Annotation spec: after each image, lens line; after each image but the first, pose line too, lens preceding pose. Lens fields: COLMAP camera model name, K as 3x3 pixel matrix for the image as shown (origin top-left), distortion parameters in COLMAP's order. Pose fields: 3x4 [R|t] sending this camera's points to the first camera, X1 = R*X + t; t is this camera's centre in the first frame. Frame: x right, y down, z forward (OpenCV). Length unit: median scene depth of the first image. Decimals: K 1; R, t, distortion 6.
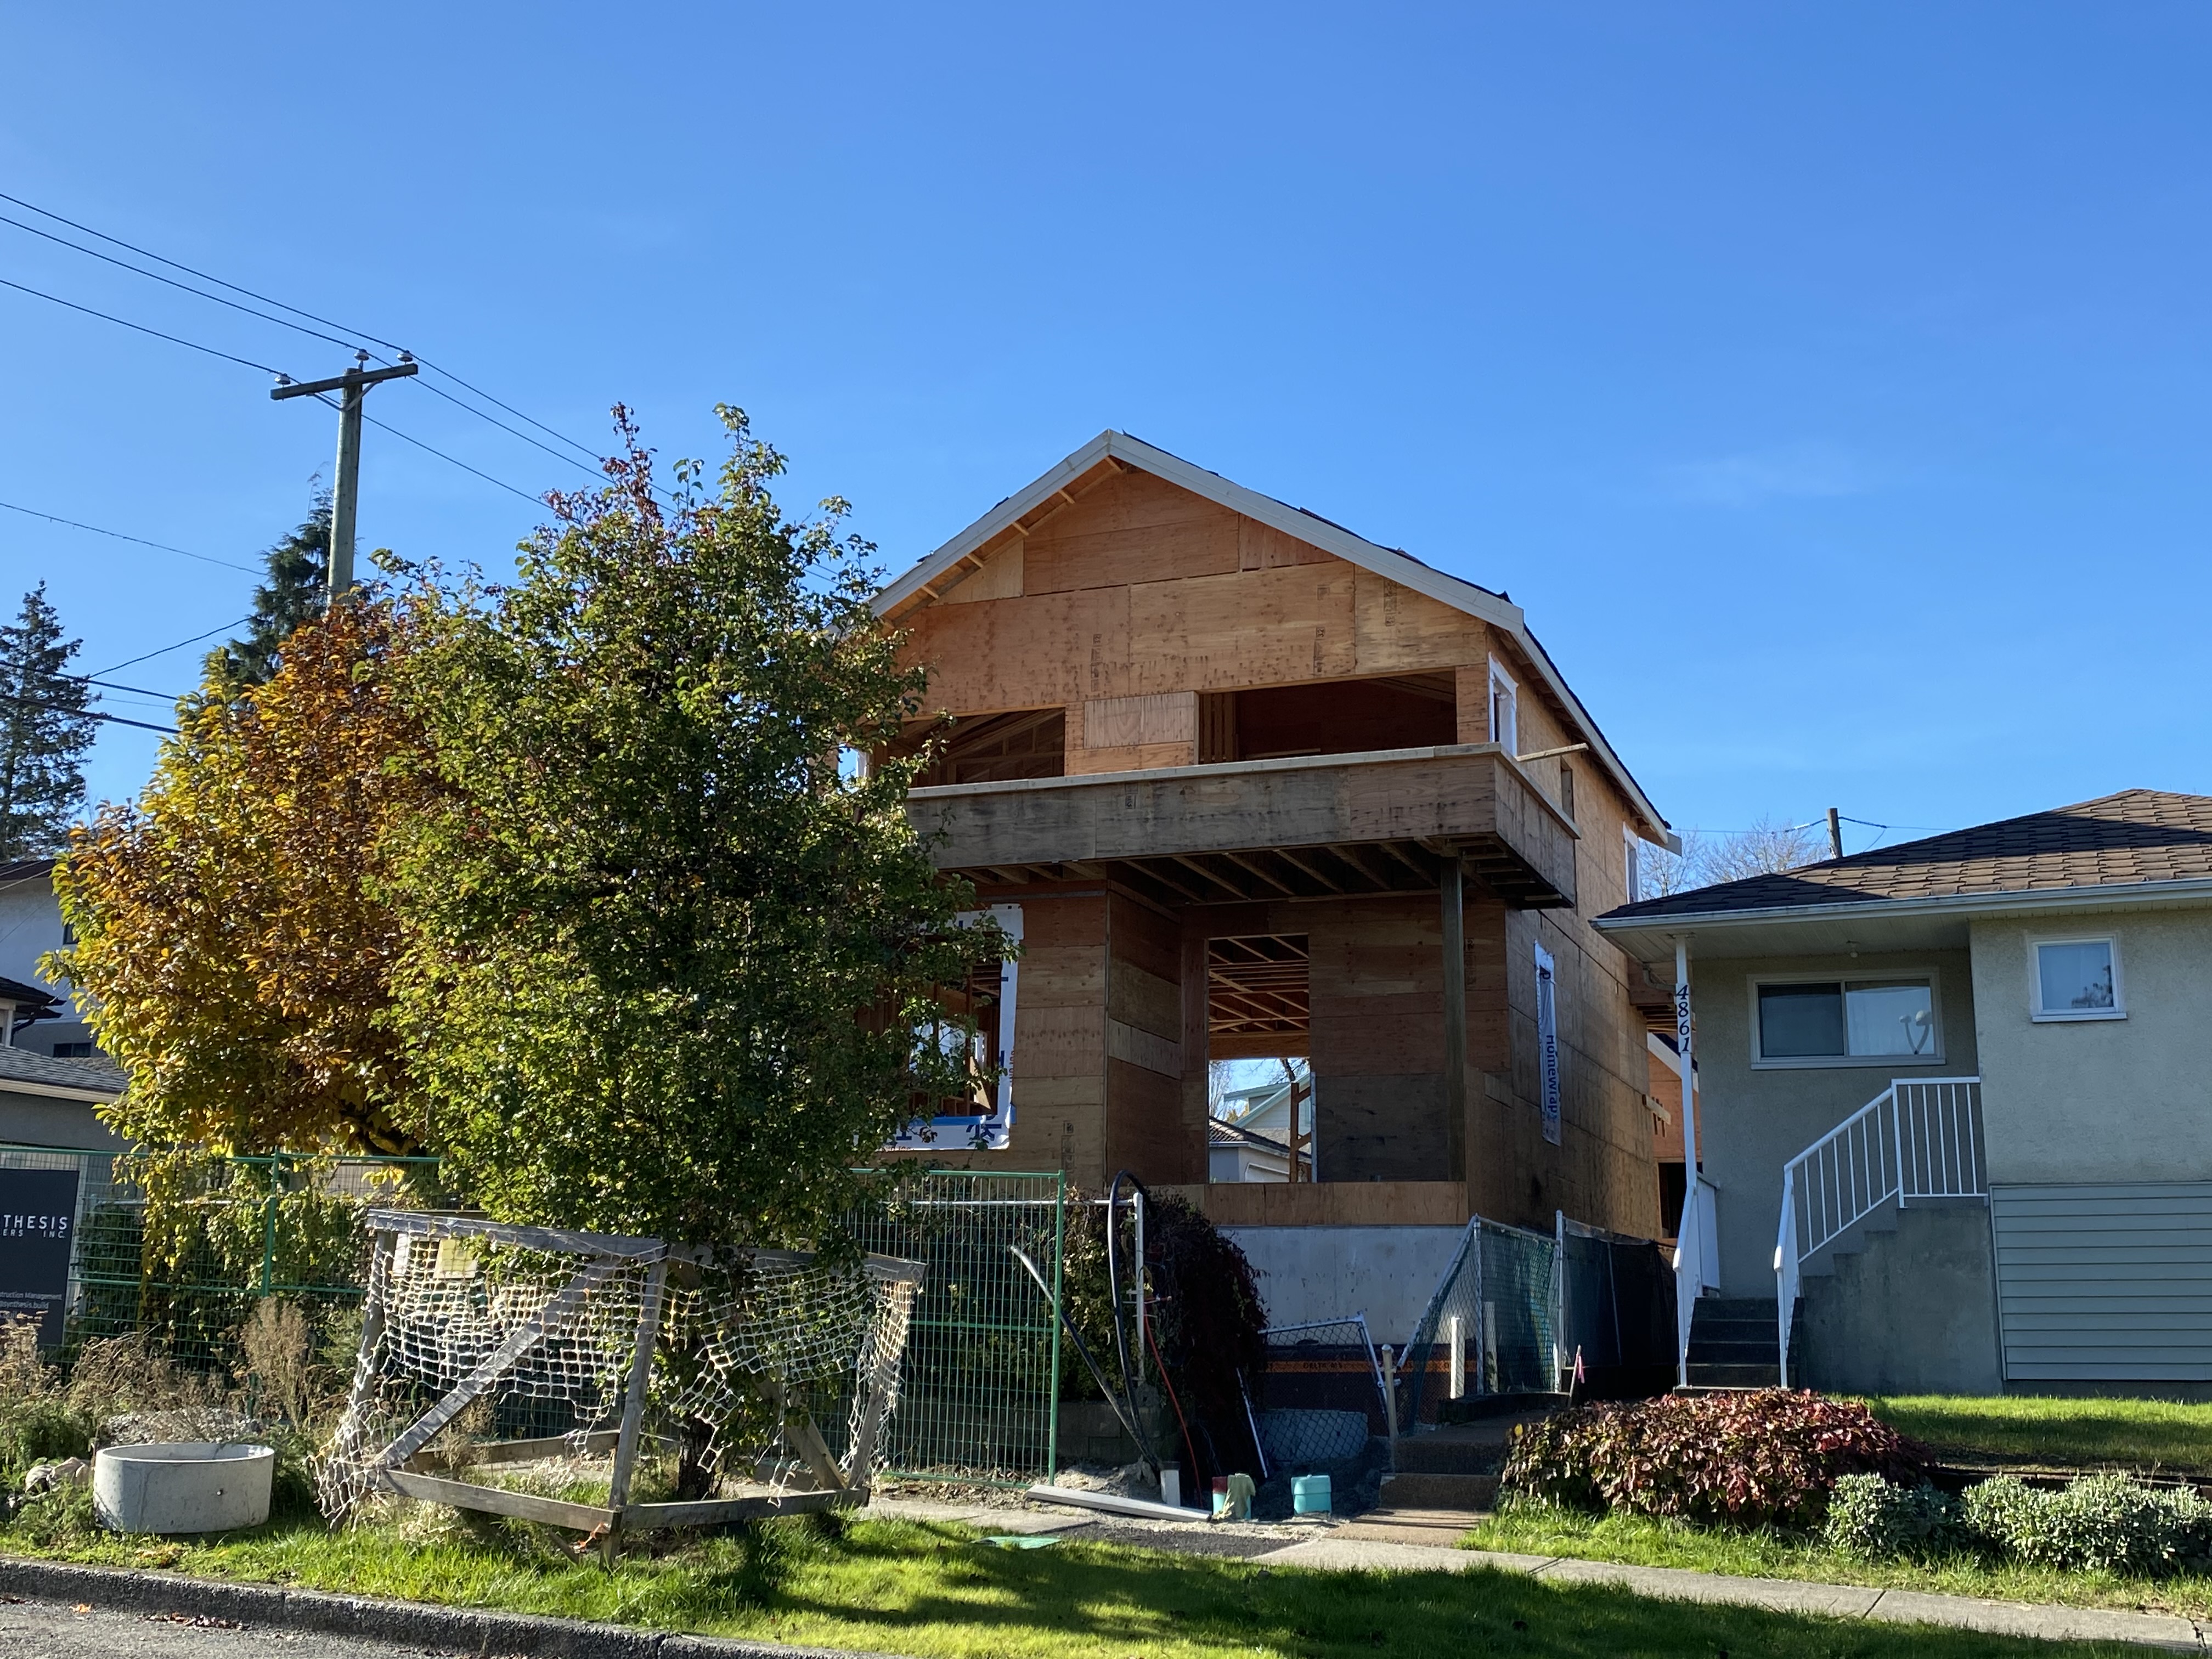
lens RADIAL K [[2388.9, 0, 1106.0], [0, 2388.9, 829.5], [0, 0, 1]] dist [0.118428, -0.256612]
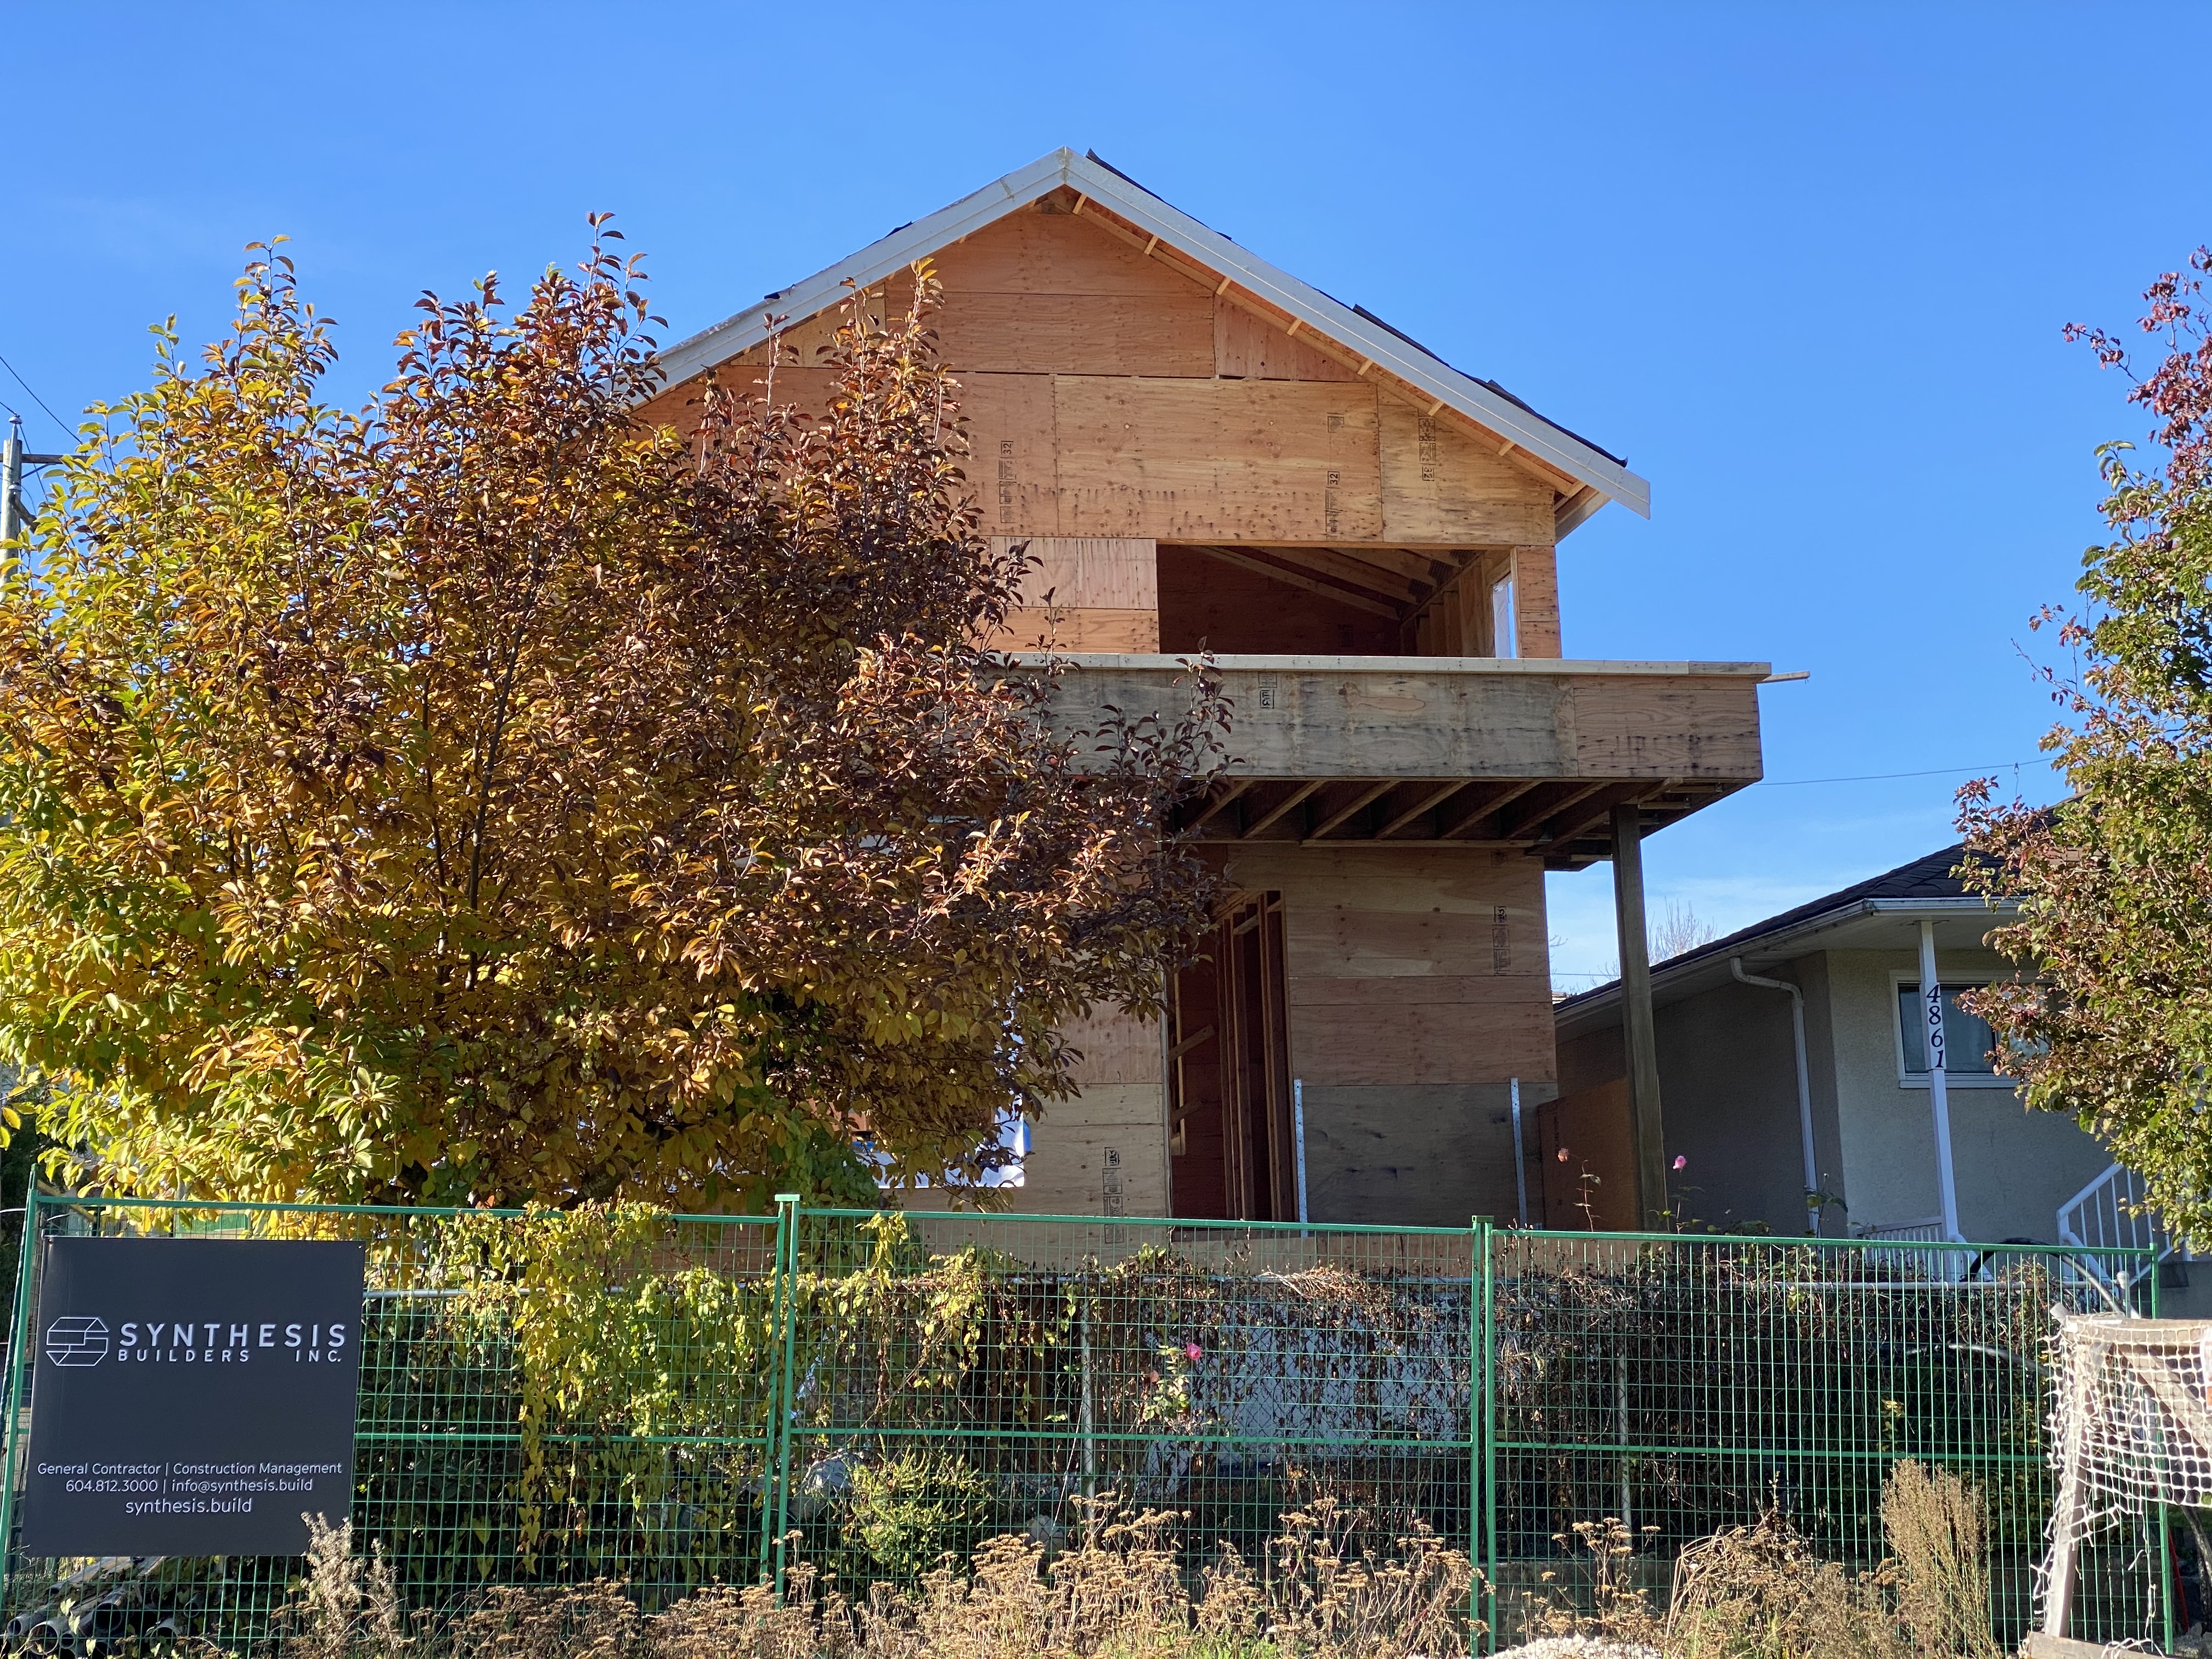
lens RADIAL K [[3268.7, 0, 1106.0], [0, 3268.7, 829.5], [0, 0, 1]] dist [0.124378, 0.056536]
pose [[0.848137, 0.054681, 0.526948, -0.493133], [-0.073142, 0.997220, 0.014243, 0.015243], [-0.524704, -0.050622, 0.849778, 0.185956]]
